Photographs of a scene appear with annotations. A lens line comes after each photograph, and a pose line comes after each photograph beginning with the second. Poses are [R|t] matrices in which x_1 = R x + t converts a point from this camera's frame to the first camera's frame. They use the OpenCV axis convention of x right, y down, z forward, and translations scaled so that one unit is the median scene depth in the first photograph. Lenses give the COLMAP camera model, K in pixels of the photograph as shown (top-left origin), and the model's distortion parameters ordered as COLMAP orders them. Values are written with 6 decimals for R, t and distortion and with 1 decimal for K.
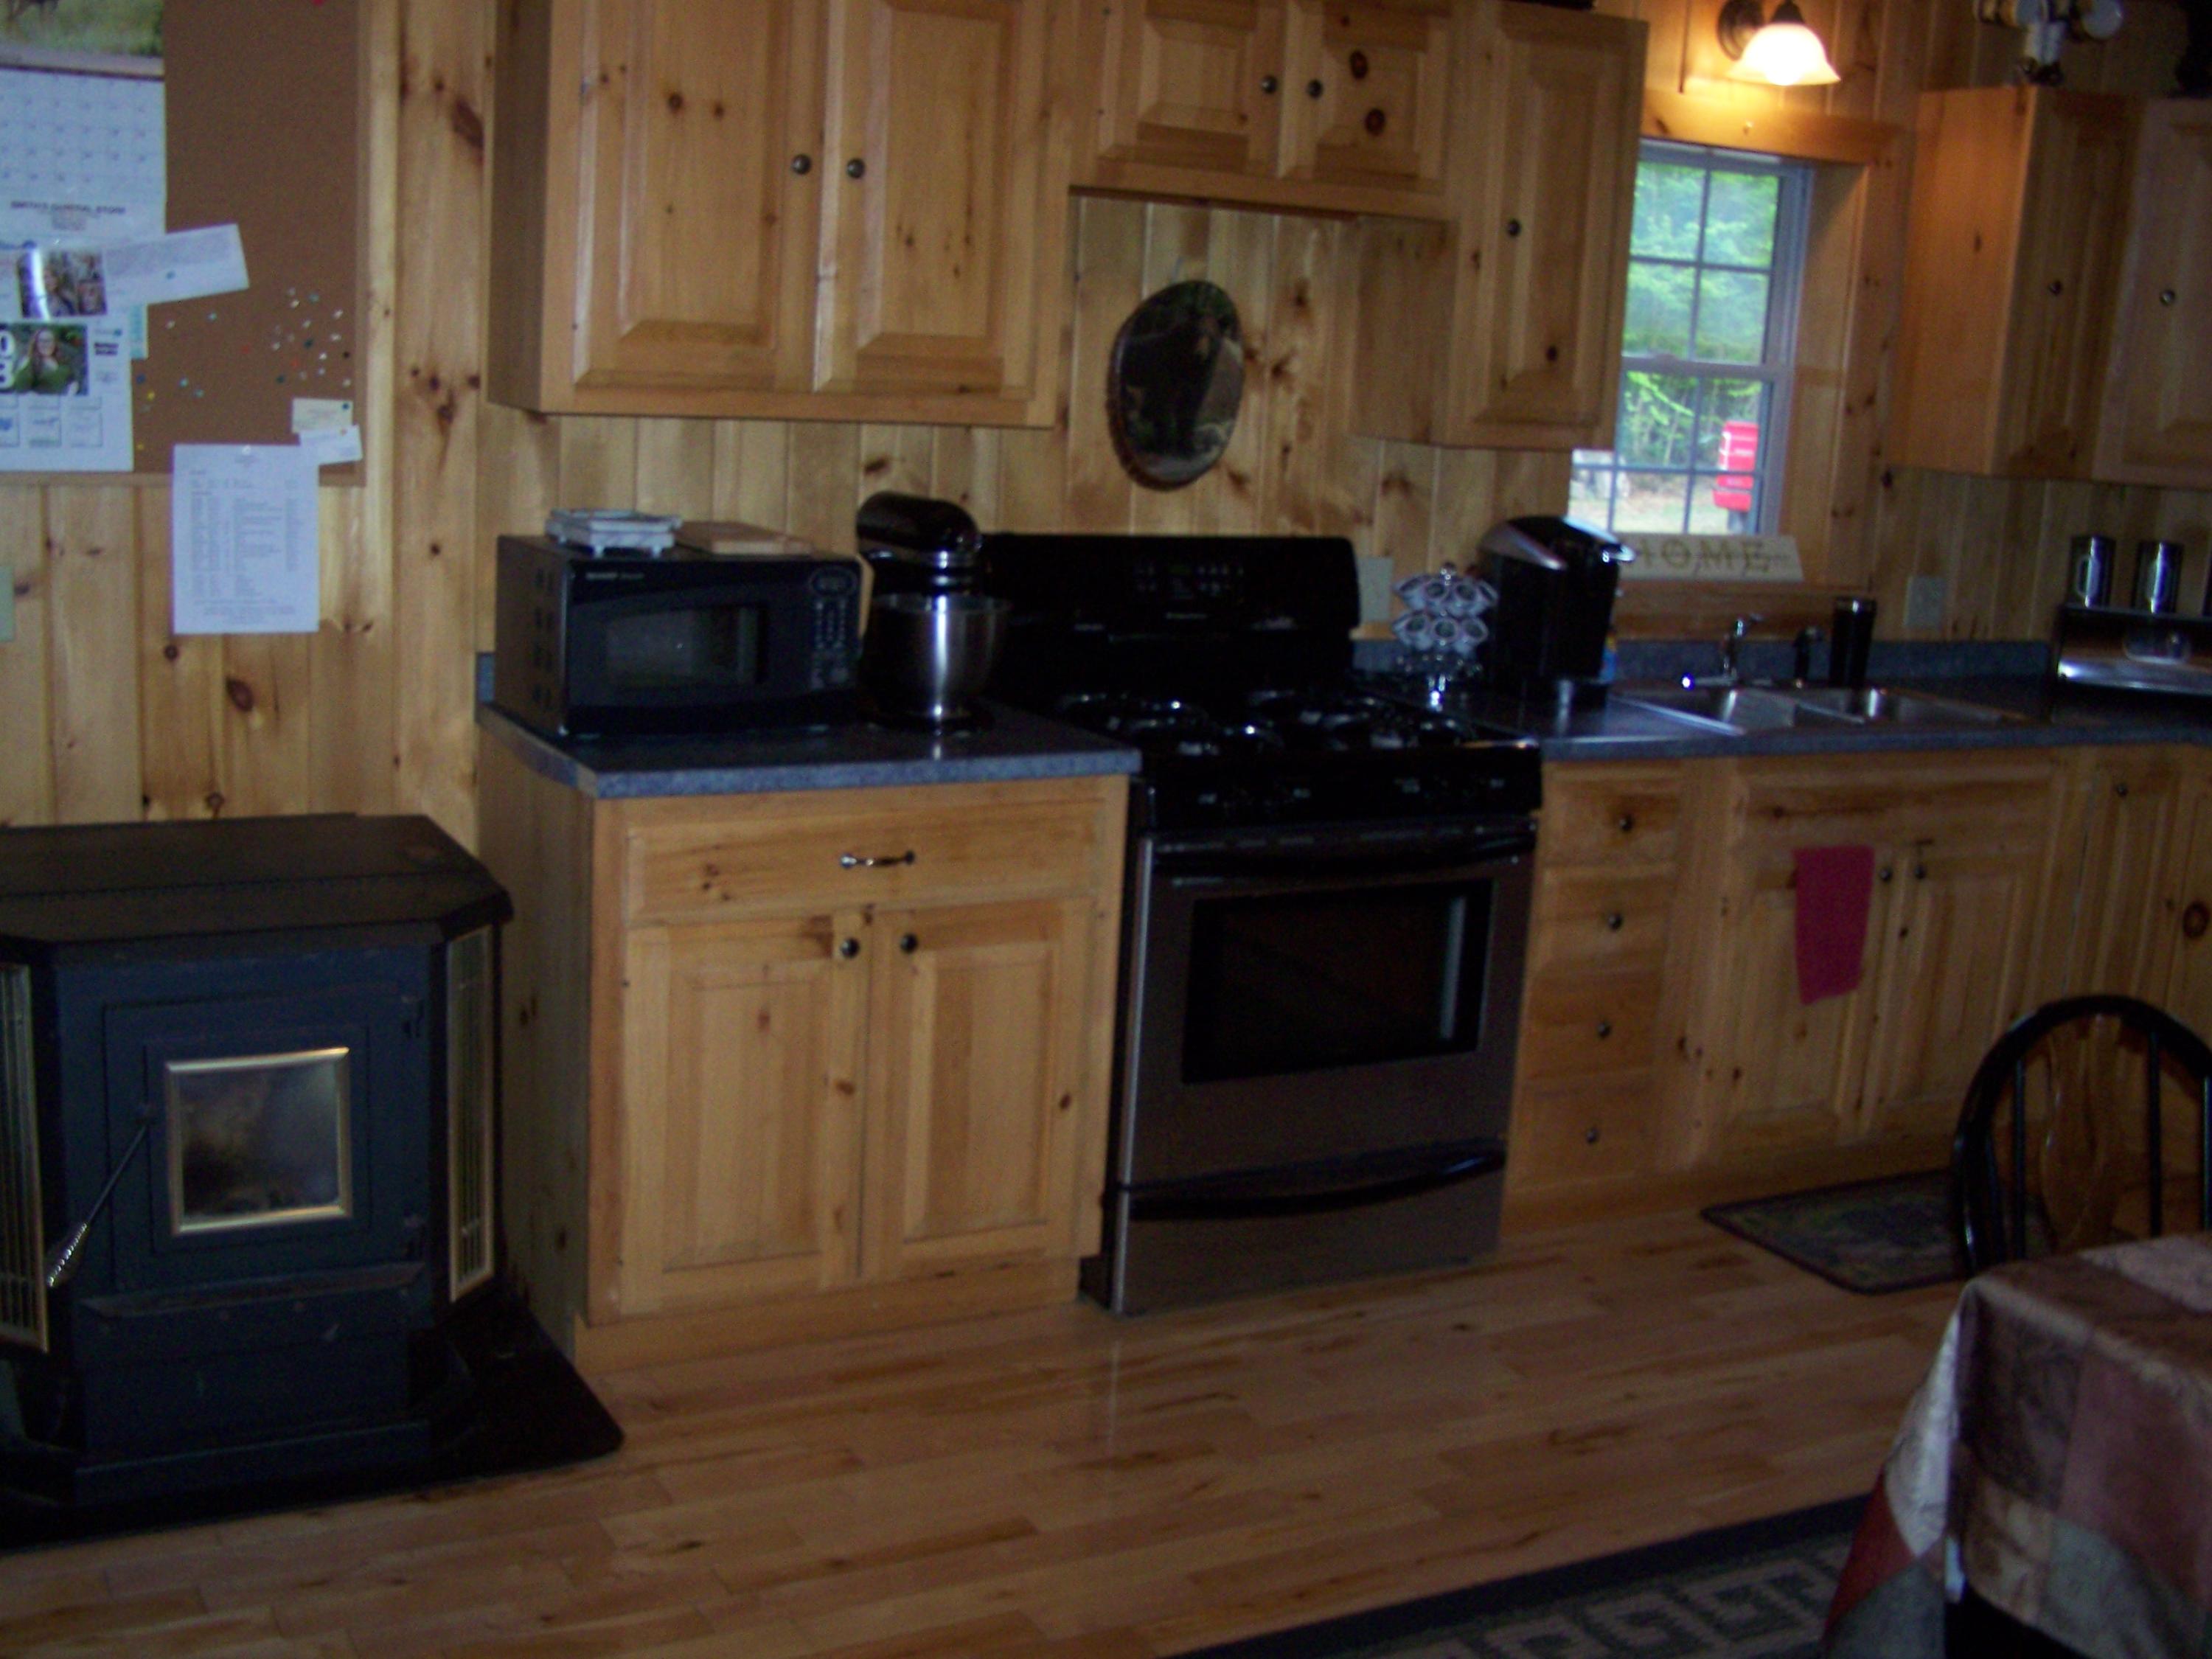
lens RADIAL K [[2474.7, 0, 1111.0], [0, 2474.7, 830.9], [0, 0, 1]] dist [-0.110336, 0.000000]
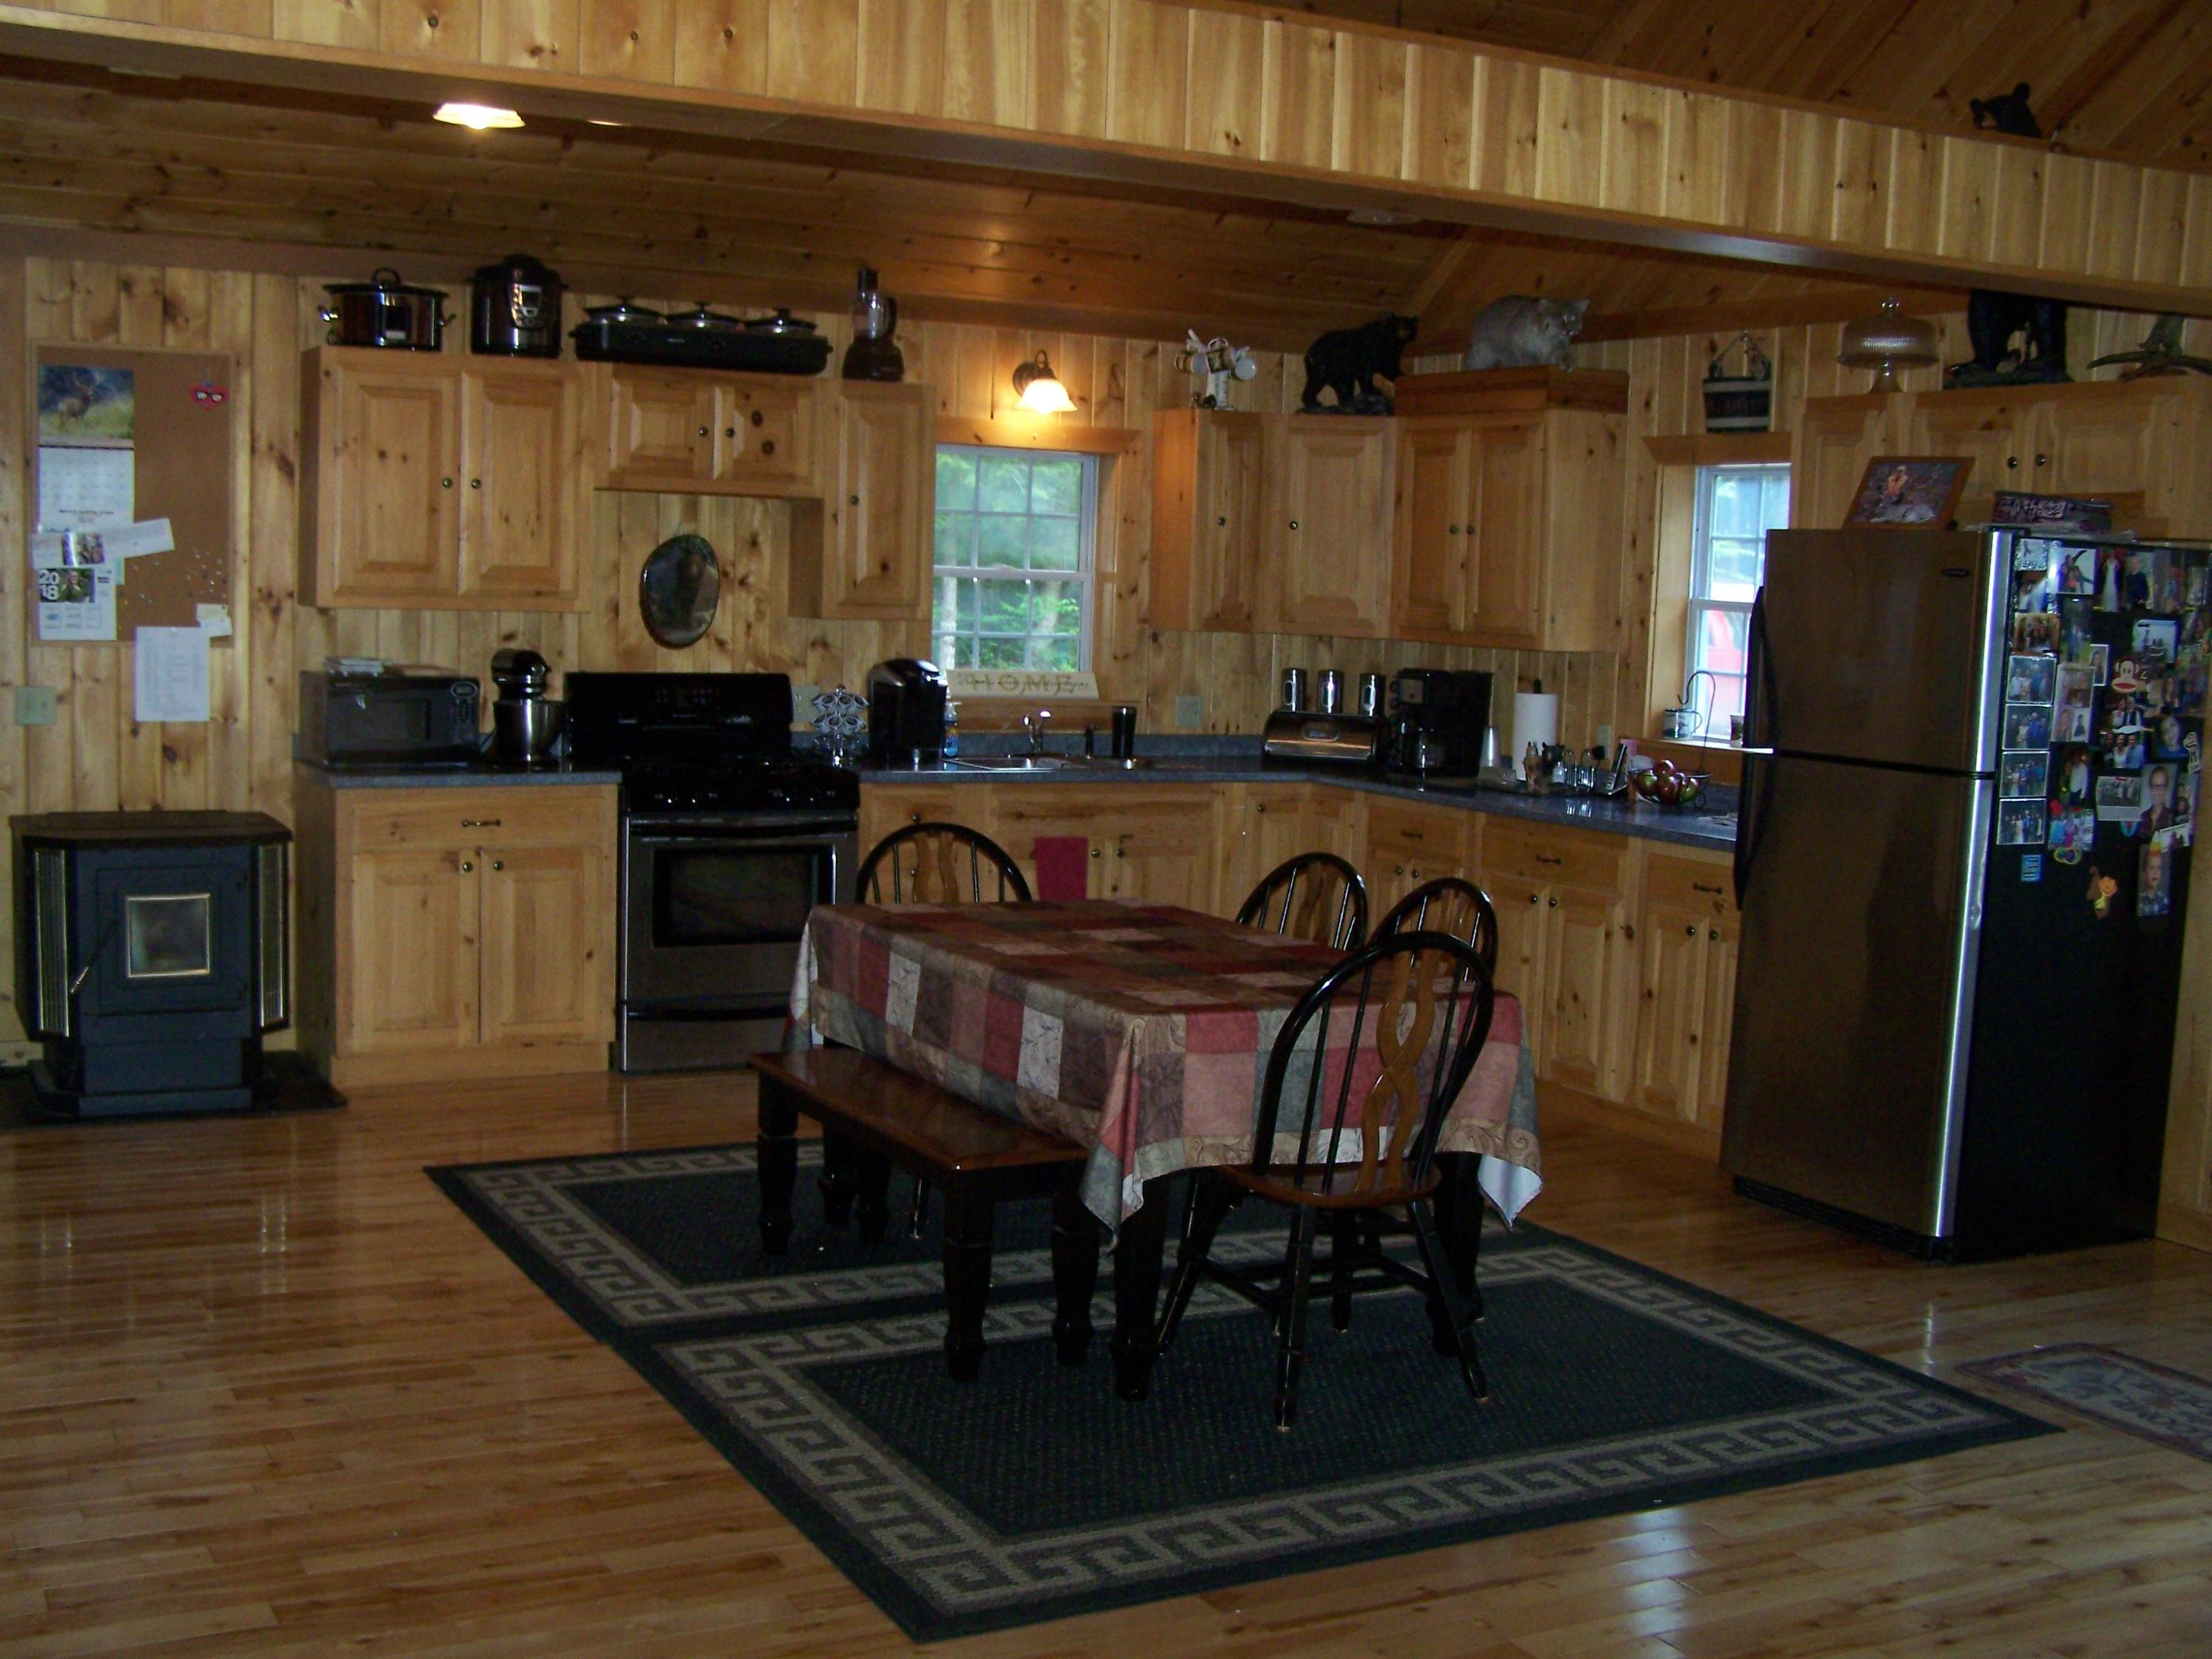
lens RADIAL K [[2474.7, 0, 1100.9], [0, 2474.7, 830.5], [0, 0, 1]] dist [-0.110336, 0.000000]
pose [[0.999707, -0.024132, 0.001918, 0.380625], [0.024203, 0.994663, -0.100295, 0.216336], [0.000513, 0.100312, 0.994956, -0.927910]]
